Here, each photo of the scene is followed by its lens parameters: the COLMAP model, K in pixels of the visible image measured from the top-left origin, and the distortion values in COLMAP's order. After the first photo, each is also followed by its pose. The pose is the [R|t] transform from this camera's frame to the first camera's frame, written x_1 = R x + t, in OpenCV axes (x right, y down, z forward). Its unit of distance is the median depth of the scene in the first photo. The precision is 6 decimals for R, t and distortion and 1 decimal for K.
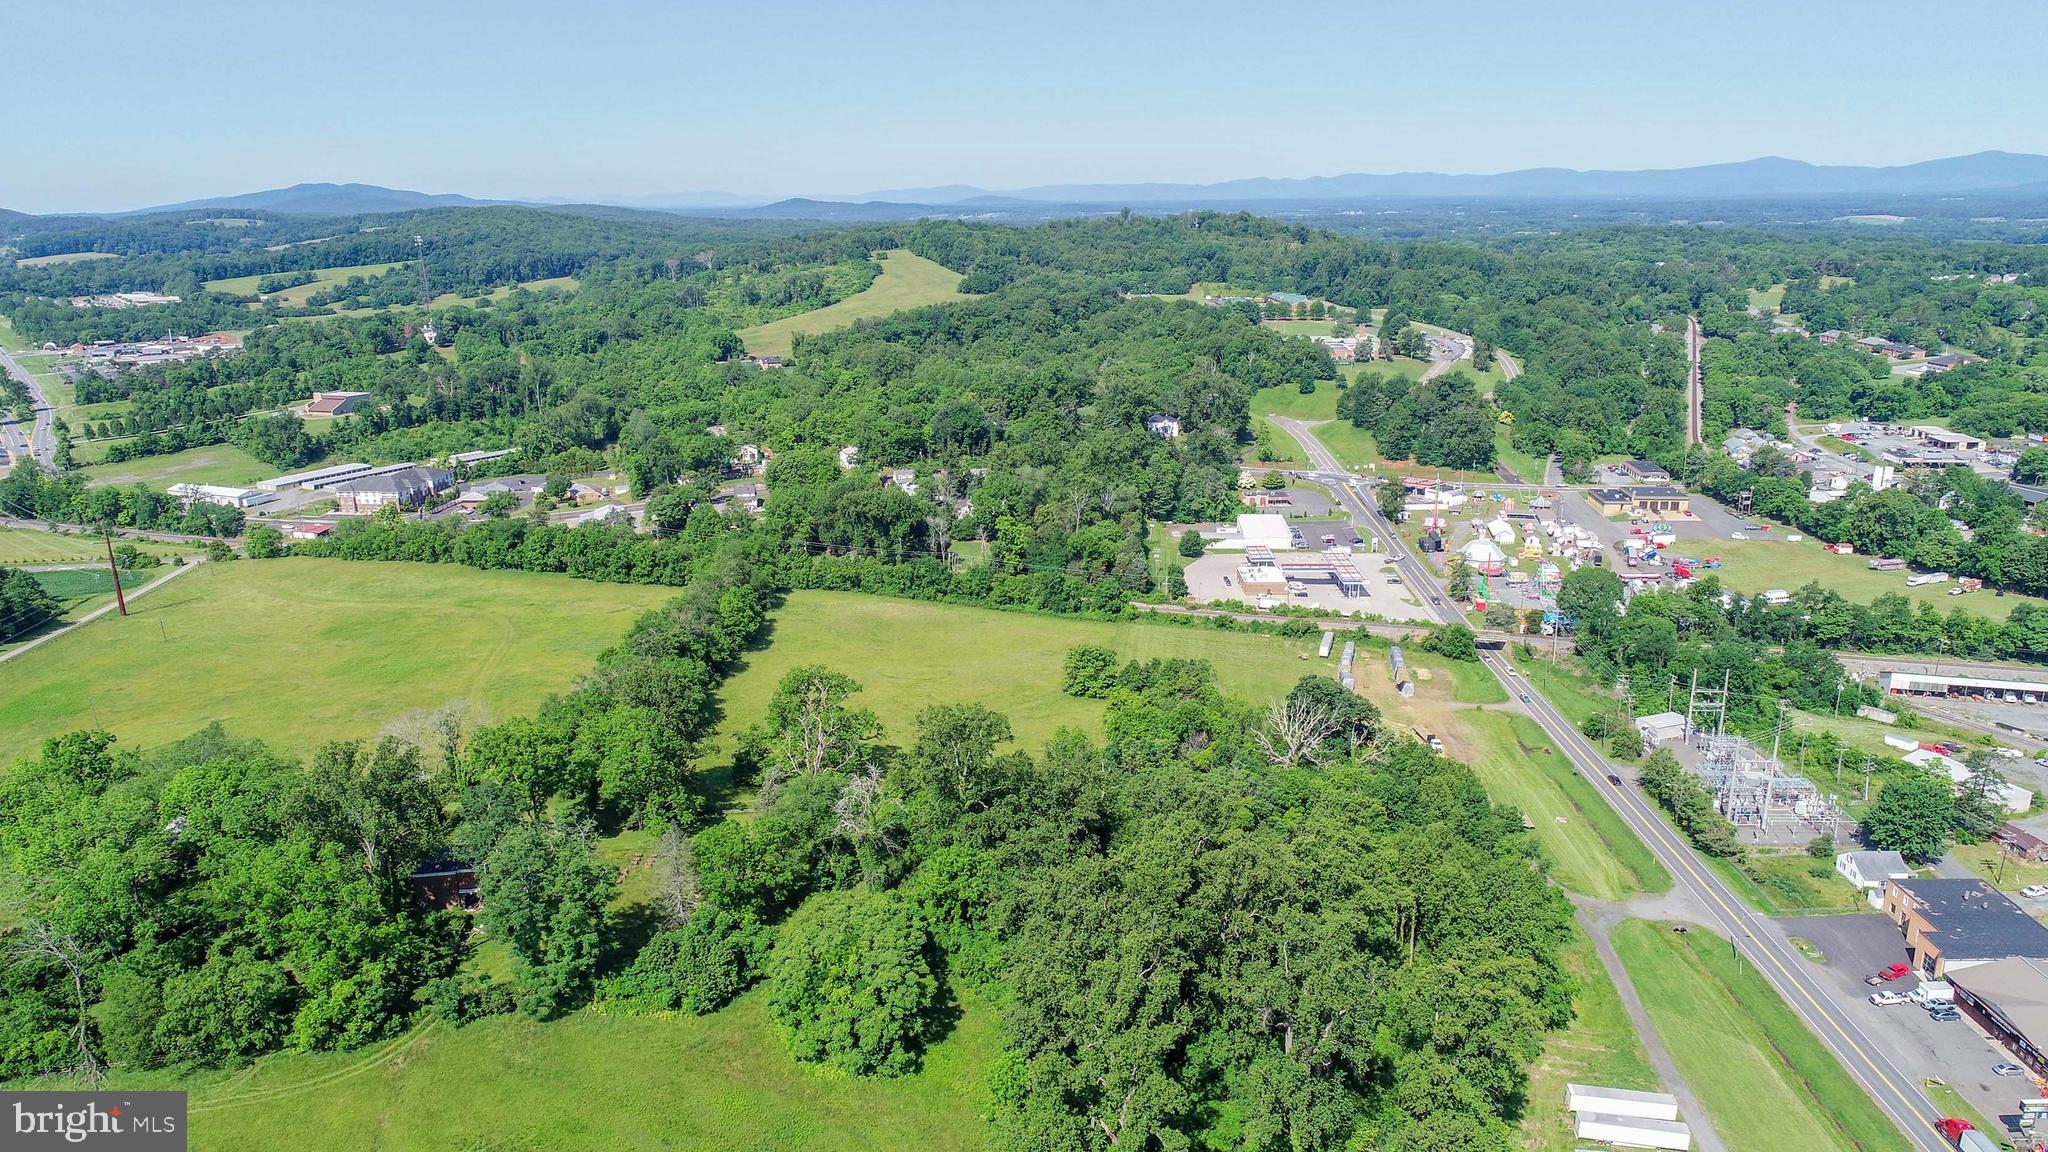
lens RADIAL K [[1367.5, 0, 1024.0], [0, 1367.5, 581.4], [0, 0, 1]] dist [0.006077, 0.003502]
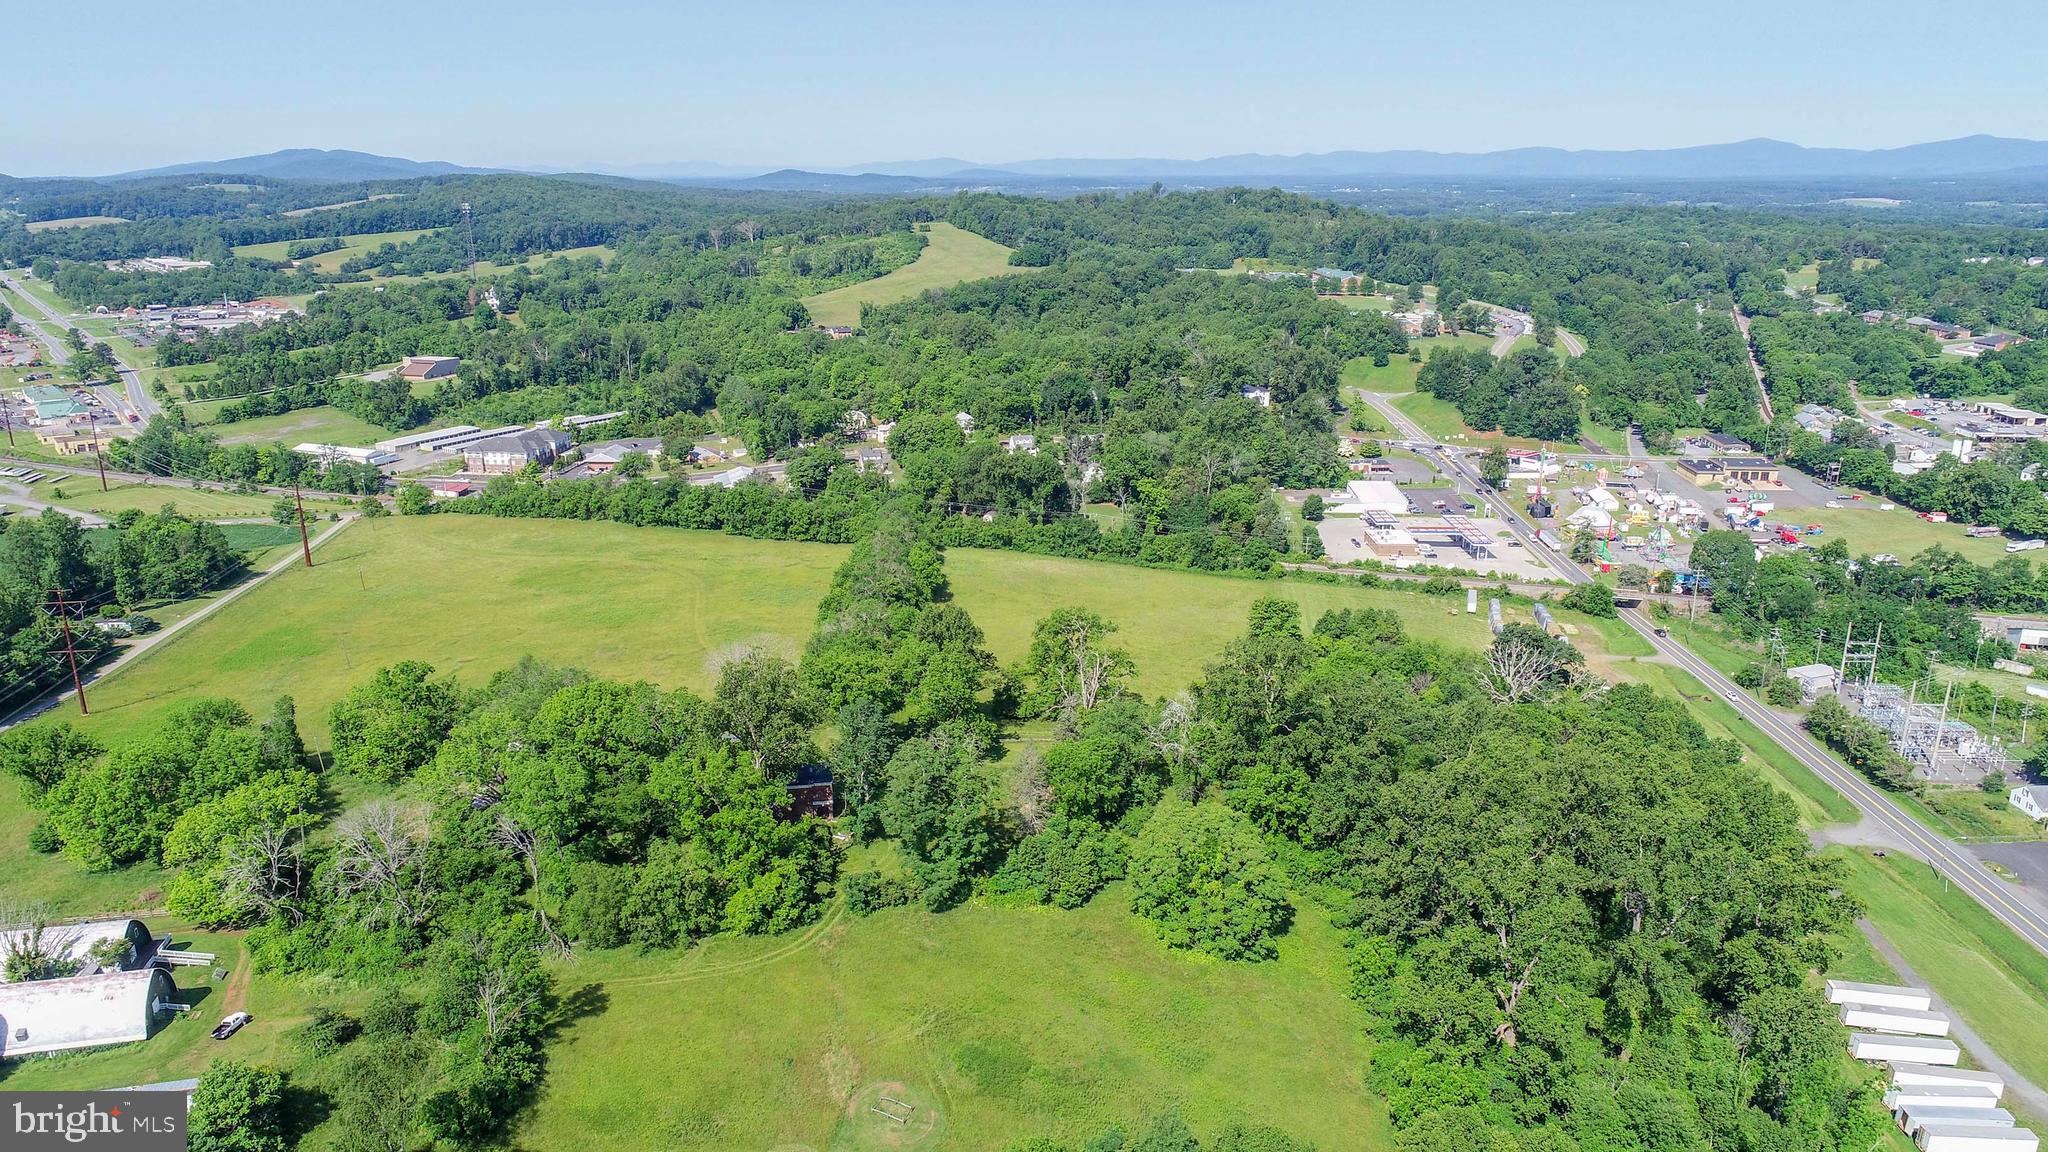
lens RADIAL K [[1367.5, 0, 1023.2], [0, 1367.5, 578.0], [0, 0, 1]] dist [0.006077, 0.003502]
pose [[0.999913, 0.007617, 0.010811, -0.115788], [-0.007783, 0.999851, 0.015423, 0.012307], [-0.010692, -0.015505, 0.999823, -0.043106]]
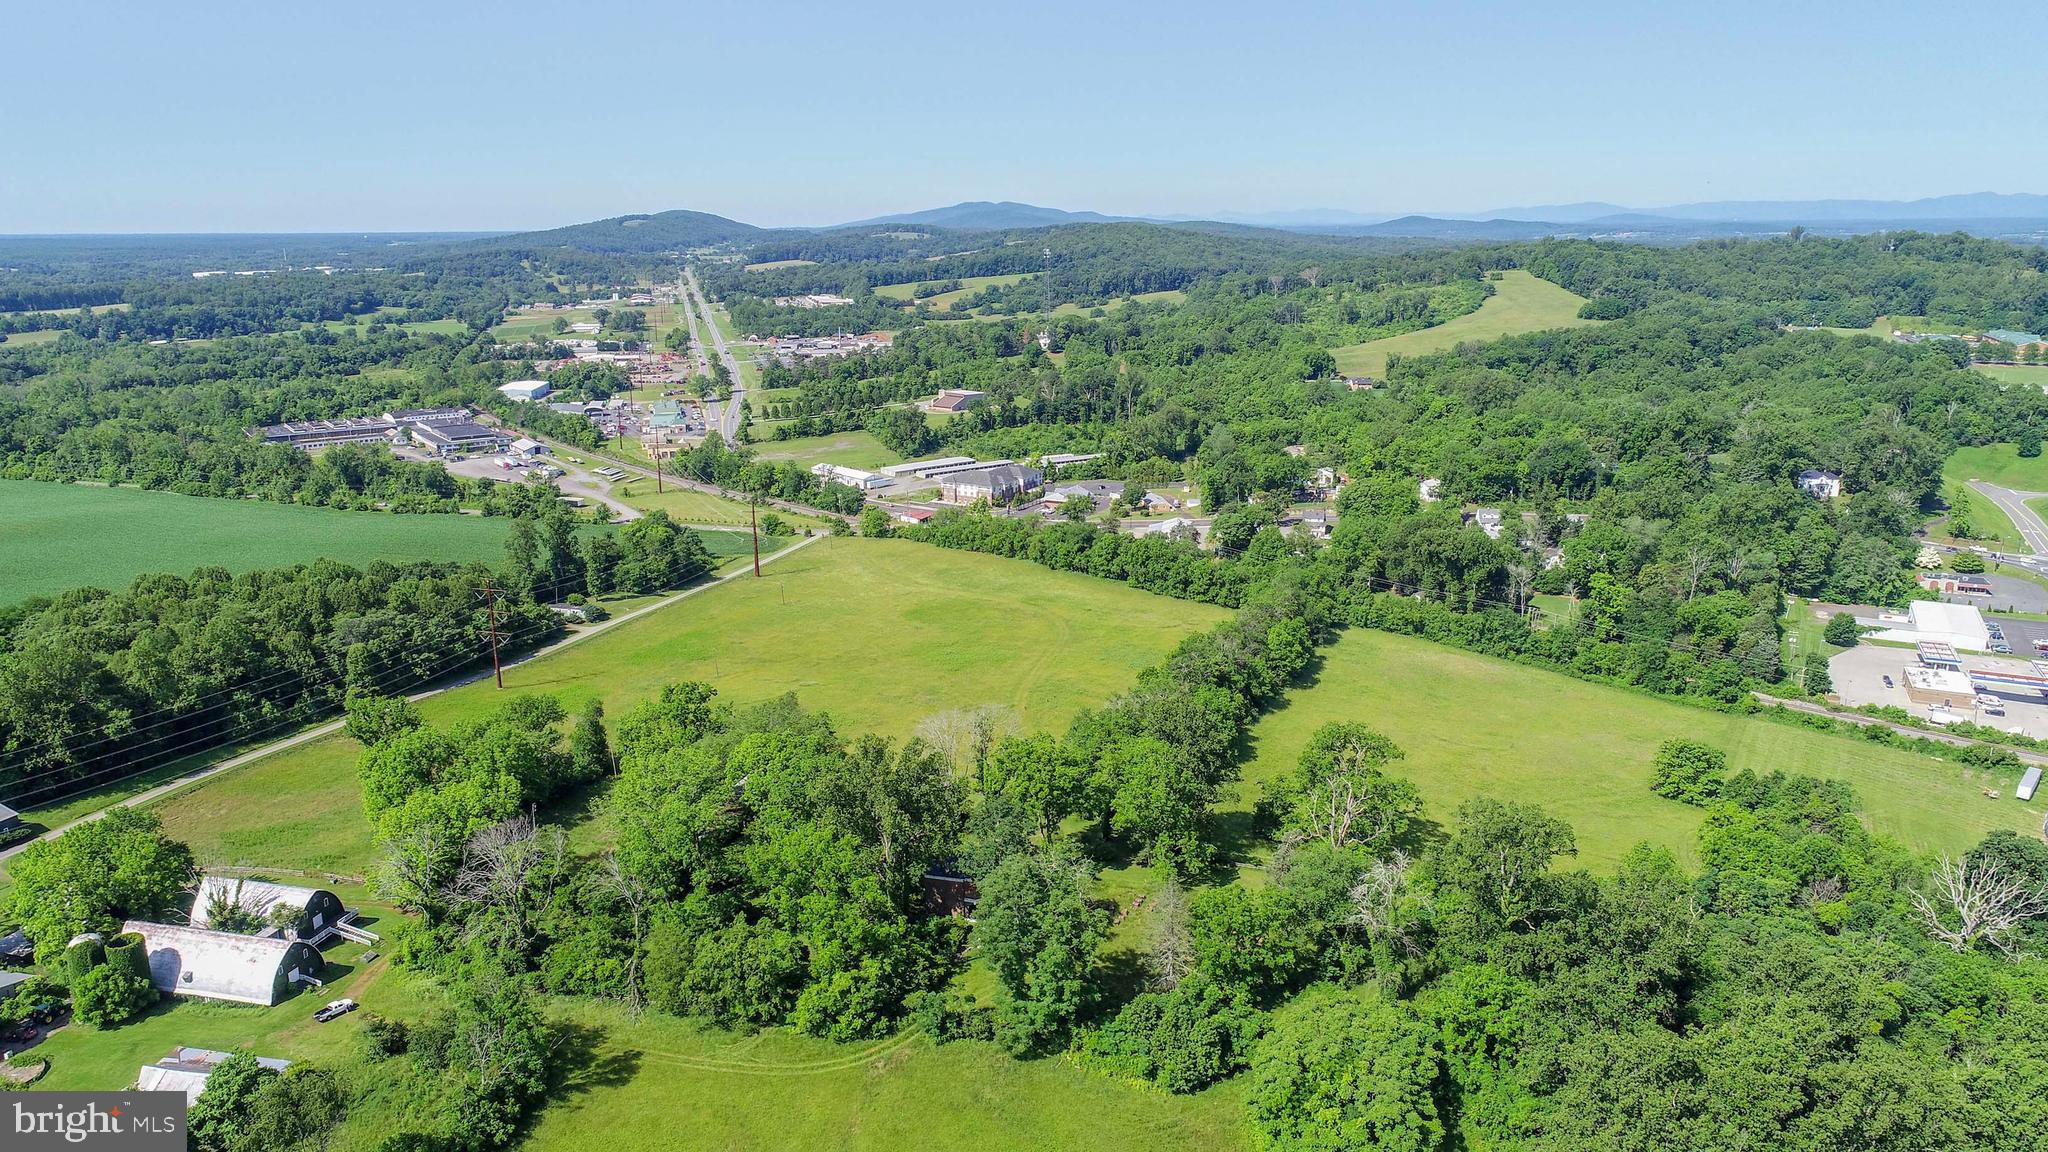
lens RADIAL K [[1367.5, 0, 1022.0], [0, 1367.5, 581.0], [0, 0, 1]] dist [0.006077, 0.003502]
pose [[0.909421, 0.110840, -0.400834, 0.000327], [-0.115737, 0.993207, 0.012058, -0.009870], [0.399448, 0.035426, 0.916071, 0.041893]]
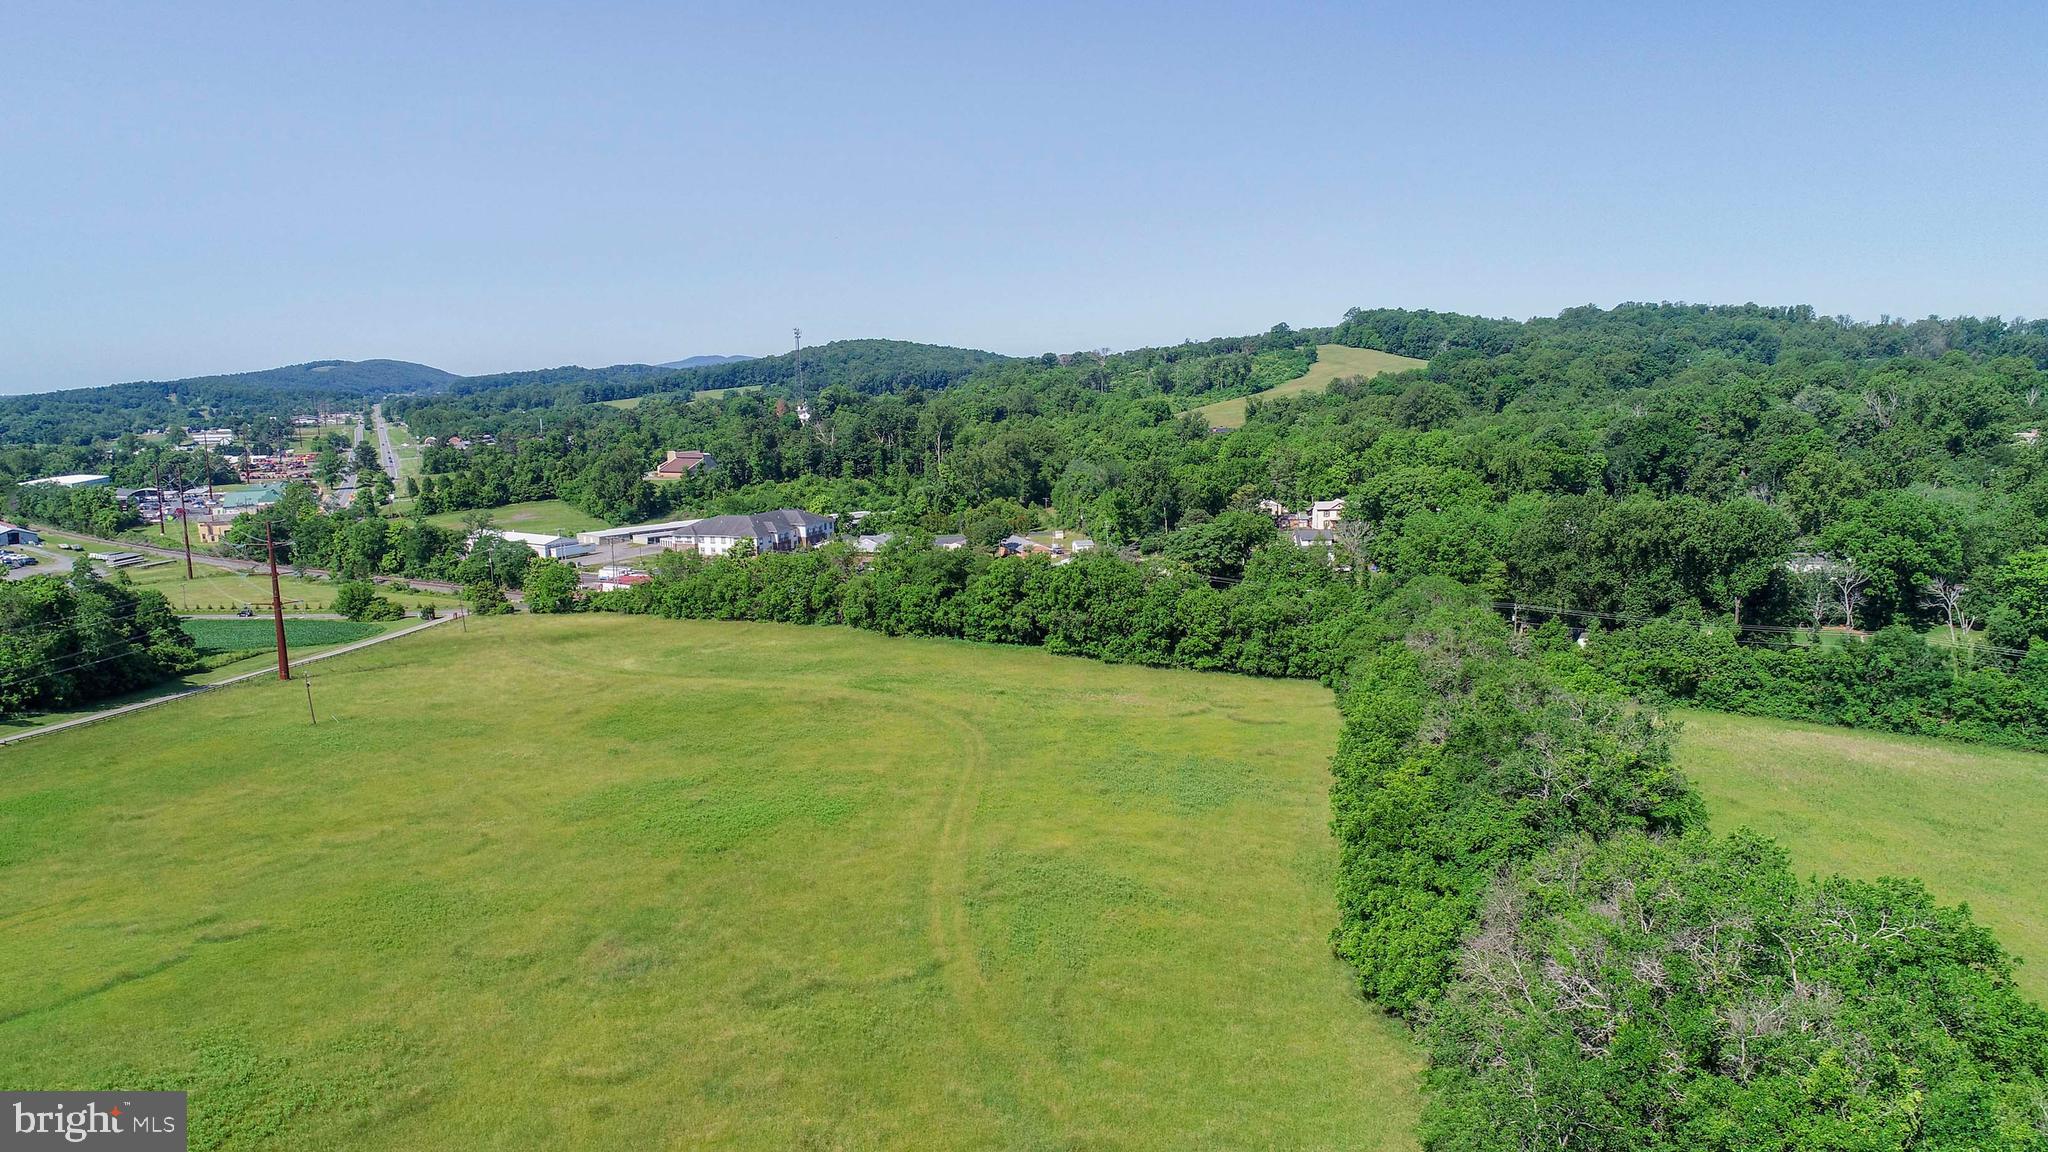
lens RADIAL K [[1367.5, 0, 1026.7], [0, 1367.5, 567.8], [0, 0, 1]] dist [0.006077, 0.003502]
pose [[0.972734, 0.026992, -0.230347, -0.219761], [-0.056676, 0.990757, -0.123239, 0.029056], [0.224892, 0.132933, 0.965273, 0.486157]]
